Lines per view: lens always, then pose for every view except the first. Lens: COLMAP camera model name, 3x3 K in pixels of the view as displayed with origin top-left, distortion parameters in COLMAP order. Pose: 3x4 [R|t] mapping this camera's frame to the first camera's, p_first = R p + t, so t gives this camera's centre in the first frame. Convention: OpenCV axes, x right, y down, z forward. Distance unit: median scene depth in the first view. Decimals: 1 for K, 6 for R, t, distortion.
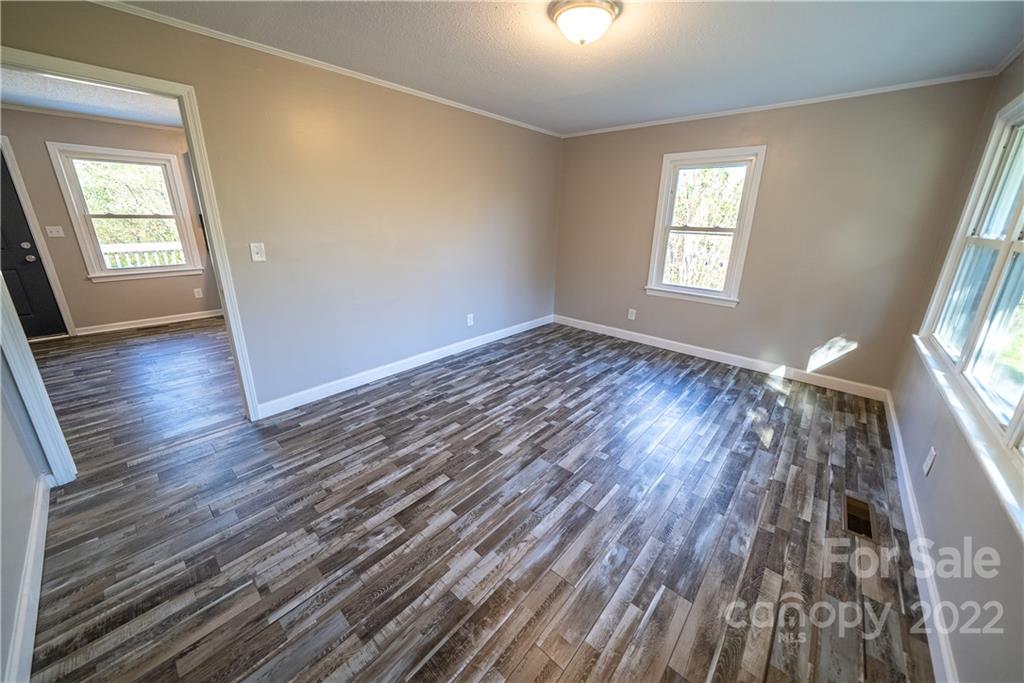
lens RADIAL K [[363.4, 0, 522.8], [0, 363.4, 329.6], [0, 0, 1]] dist [-0.001111, -0.000114]
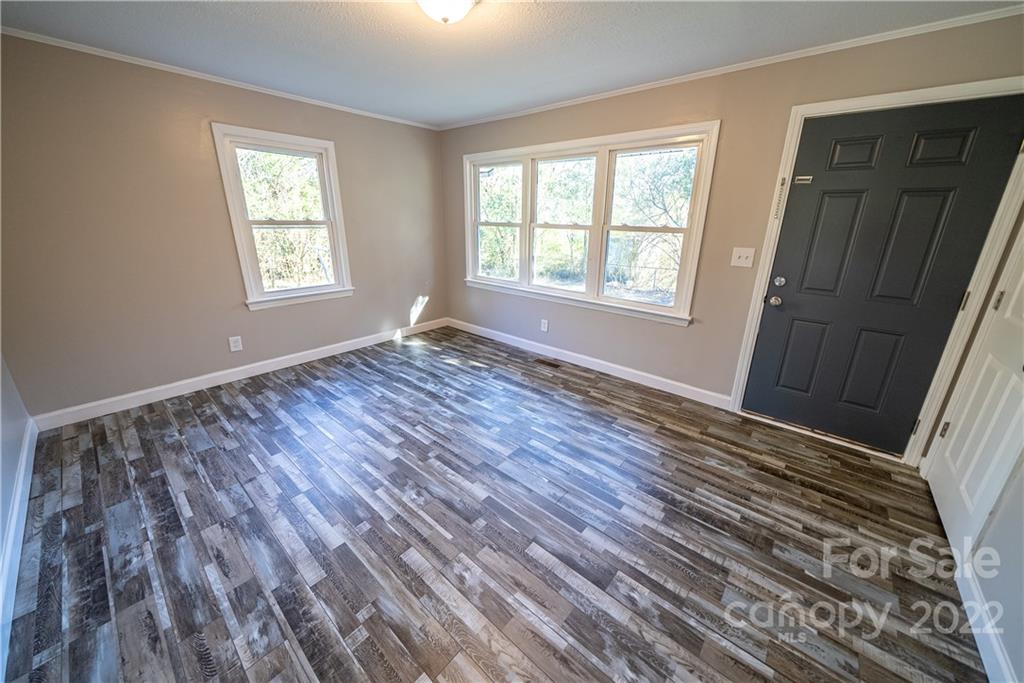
lens RADIAL K [[363.4, 0, 522.8], [0, 363.4, 329.6], [0, 0, 1]] dist [-0.001111, -0.000114]
pose [[-0.019420, -0.313090, 0.949525, -0.664201], [0.278405, 0.910448, 0.305900, -0.222504], [-0.960267, 0.270293, 0.069485, 0.678811]]
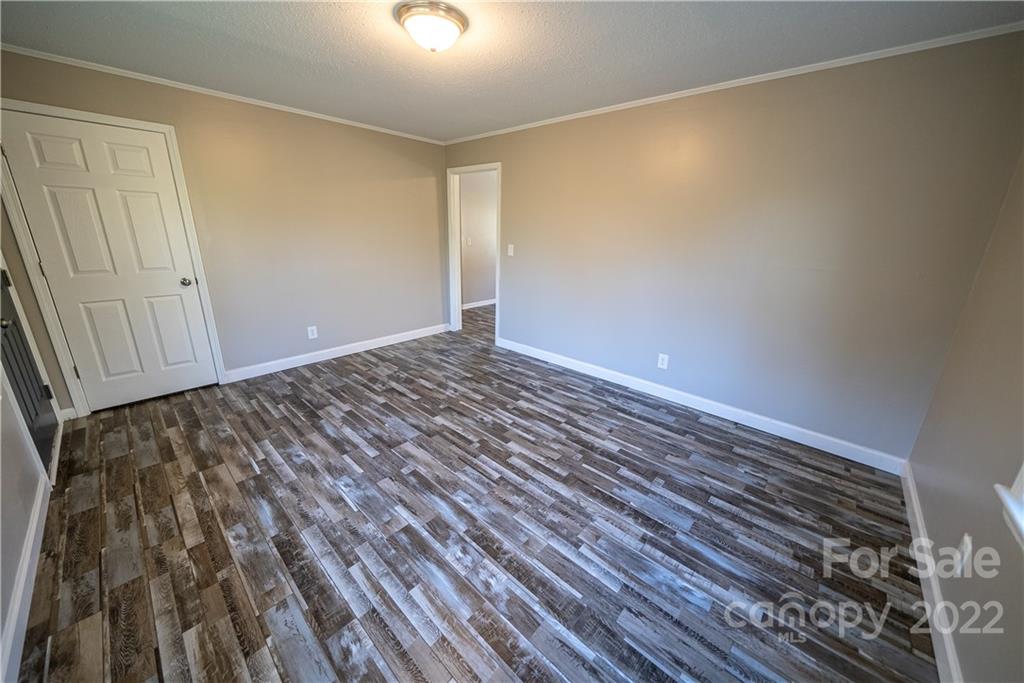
lens RADIAL K [[363.4, 0, 522.8], [0, 363.4, 329.6], [0, 0, 1]] dist [-0.001111, -0.000114]
pose [[-0.013858, 0.253124, -0.967335, 0.936959], [-0.319520, 0.915583, 0.244159, -0.287158], [0.947478, 0.312466, 0.068190, 0.991565]]
